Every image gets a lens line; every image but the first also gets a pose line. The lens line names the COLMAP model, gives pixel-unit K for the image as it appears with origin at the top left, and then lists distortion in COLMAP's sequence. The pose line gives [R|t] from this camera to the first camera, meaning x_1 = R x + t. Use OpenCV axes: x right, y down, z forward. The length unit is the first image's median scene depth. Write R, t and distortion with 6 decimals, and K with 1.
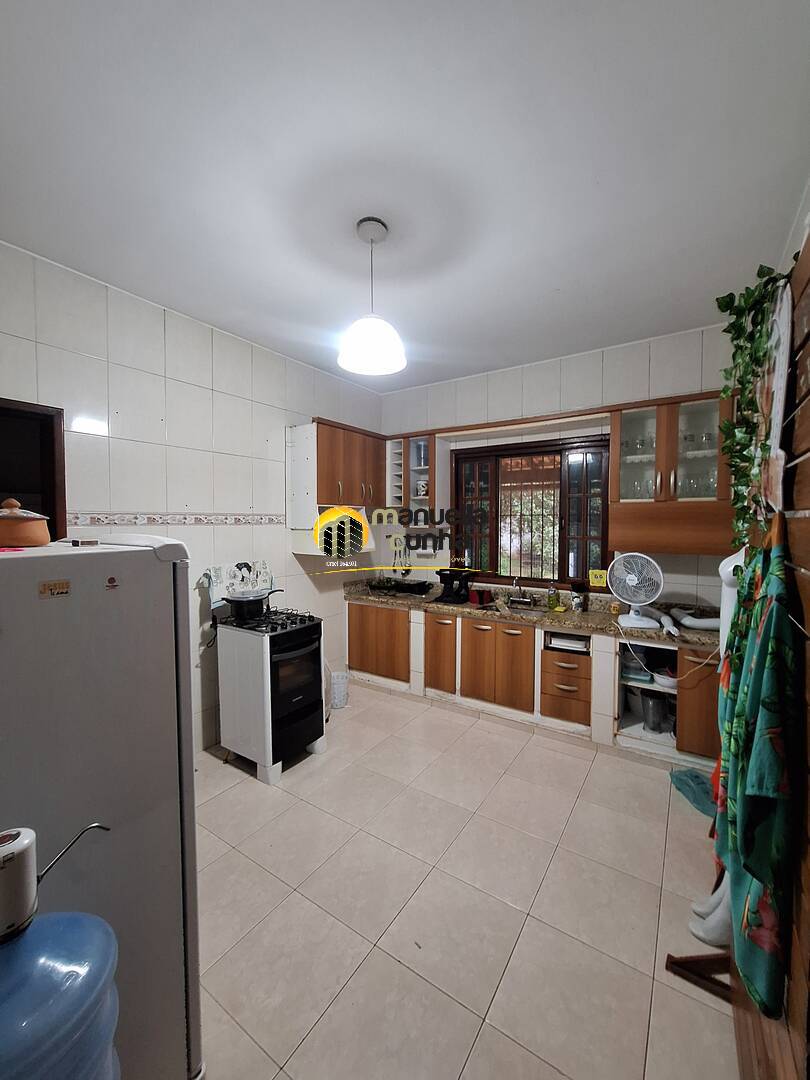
lens RADIAL K [[430.2, 0, 404.6], [0, 430.2, 535.6], [0, 0, 1]] dist [-0.002315, -0.000340]
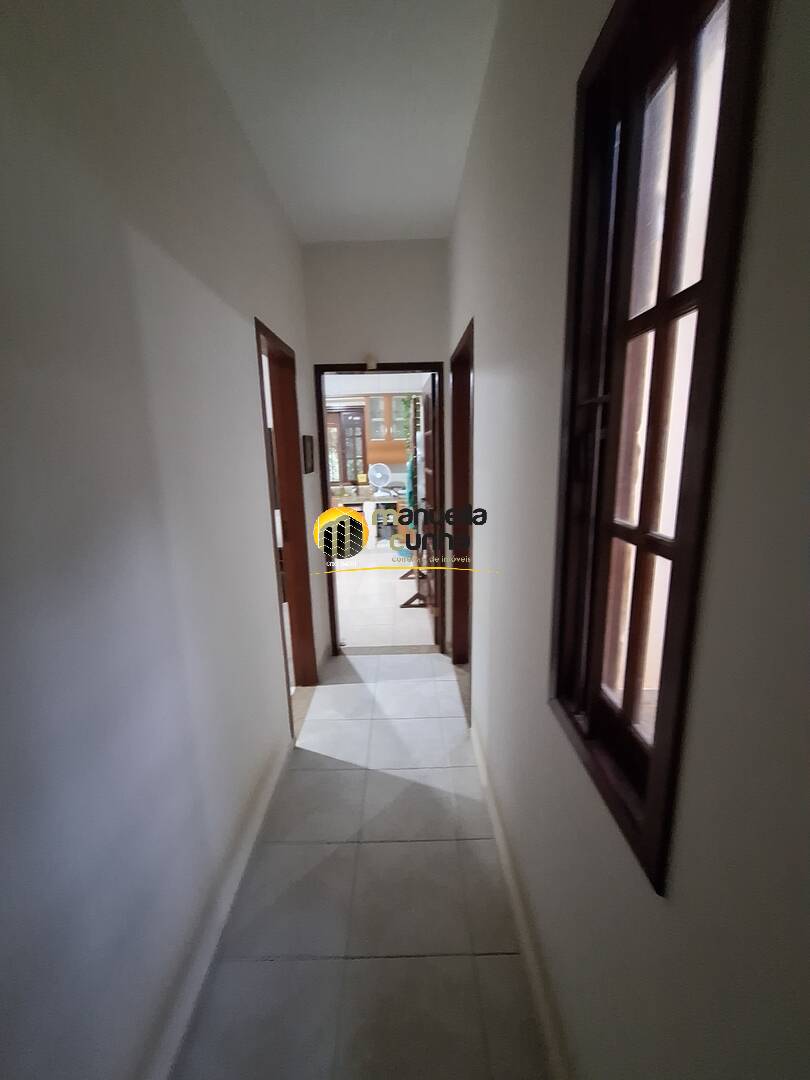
lens RADIAL K [[430.2, 0, 402.7], [0, 430.2, 540.3], [0, 0, 1]] dist [-0.002315, -0.000340]
pose [[0.821301, -0.131926, 0.555032, -0.650348], [0.039588, 0.983729, 0.175243, 0.043350], [-0.569120, -0.121954, 0.813160, -0.931548]]
